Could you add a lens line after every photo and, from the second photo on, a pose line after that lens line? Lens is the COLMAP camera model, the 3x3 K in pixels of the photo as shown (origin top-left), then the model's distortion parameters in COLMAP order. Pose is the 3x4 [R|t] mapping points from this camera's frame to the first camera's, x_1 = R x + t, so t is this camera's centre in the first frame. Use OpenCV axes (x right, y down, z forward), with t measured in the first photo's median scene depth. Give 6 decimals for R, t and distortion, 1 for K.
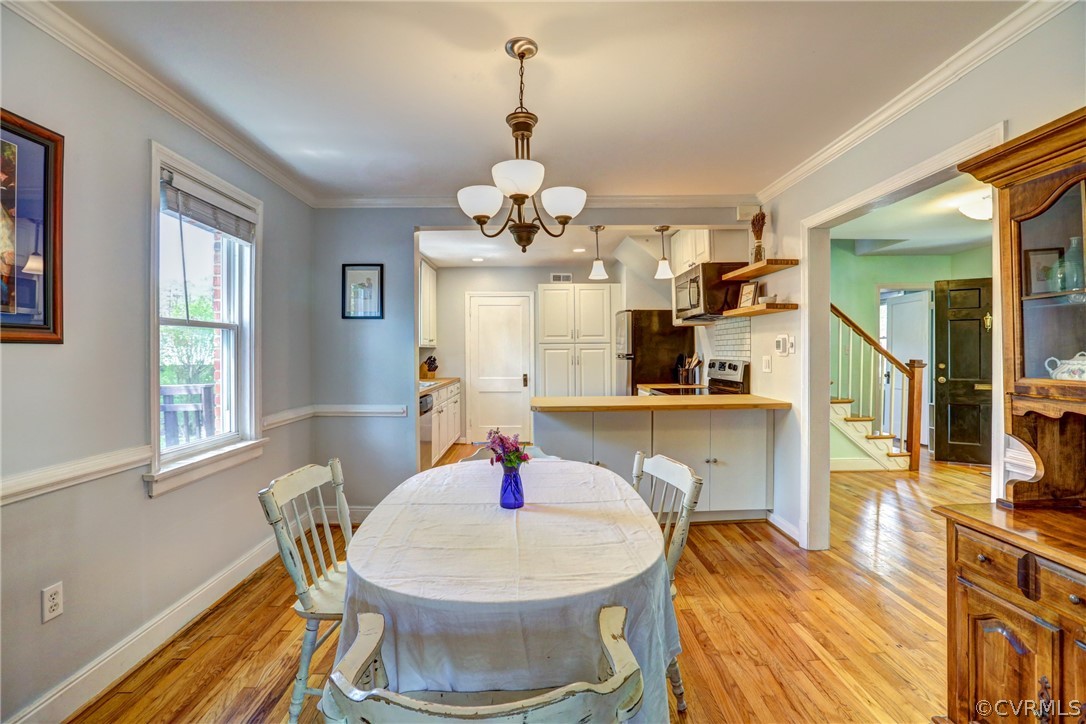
lens RADIAL K [[492.4, 0, 547.4], [0, 492.4, 358.2], [0, 0, 1]] dist [-0.055826, 0.020733]
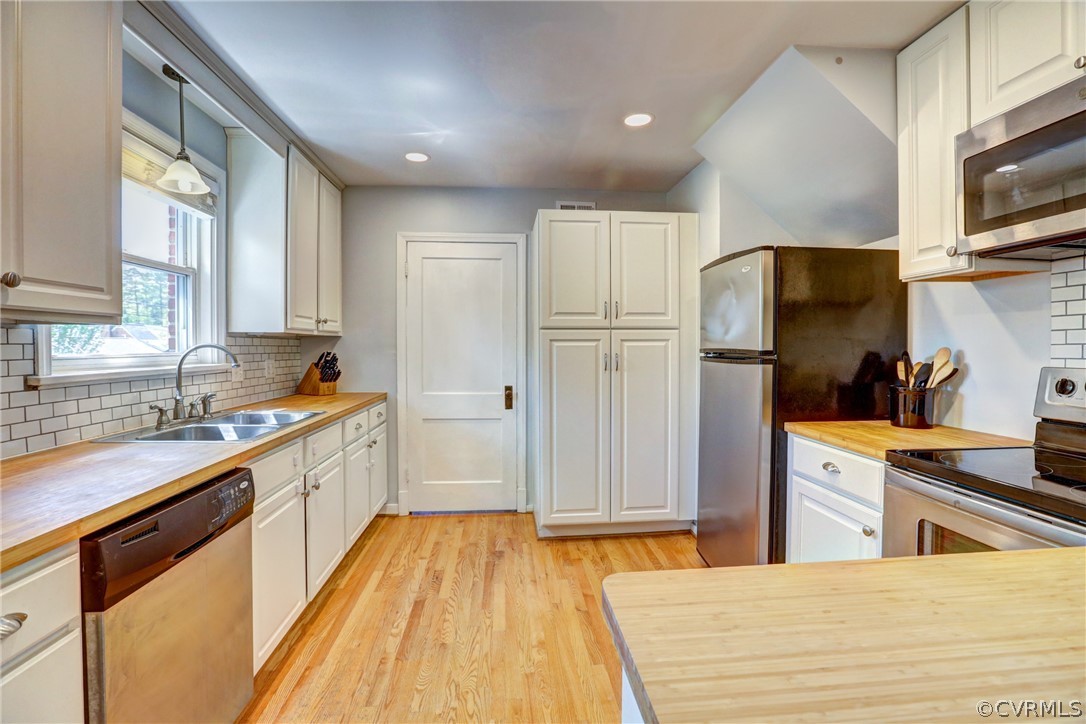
lens RADIAL K [[492.4, 0, 547.4], [0, 492.4, 358.2], [0, 0, 1]] dist [-0.055826, 0.020733]
pose [[0.998119, 0.004414, 0.061142, -0.037198], [-0.004997, 0.999944, 0.009378, -0.004012], [-0.061097, -0.009666, 0.998085, 0.474330]]
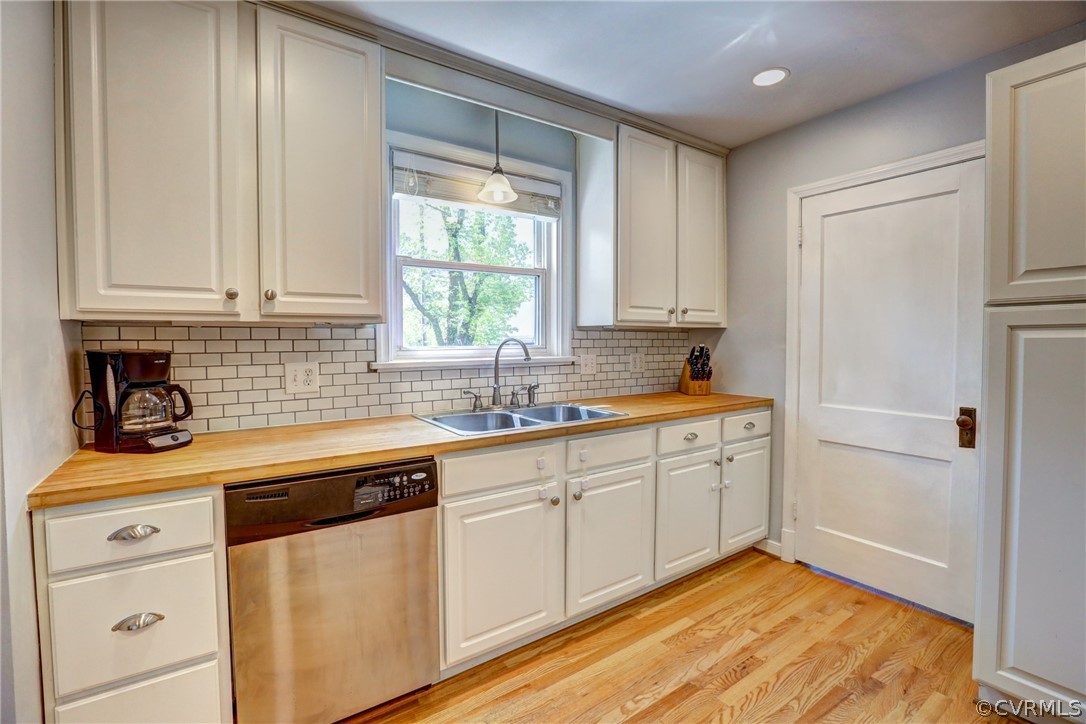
lens RADIAL K [[492.4, 0, 547.4], [0, 492.4, 358.2], [0, 0, 1]] dist [-0.055826, 0.020733]
pose [[0.545849, 0.033770, -0.837203, 0.065887], [-0.011307, 0.999393, 0.032941, -0.006848], [0.837807, -0.008514, 0.545900, 0.636132]]
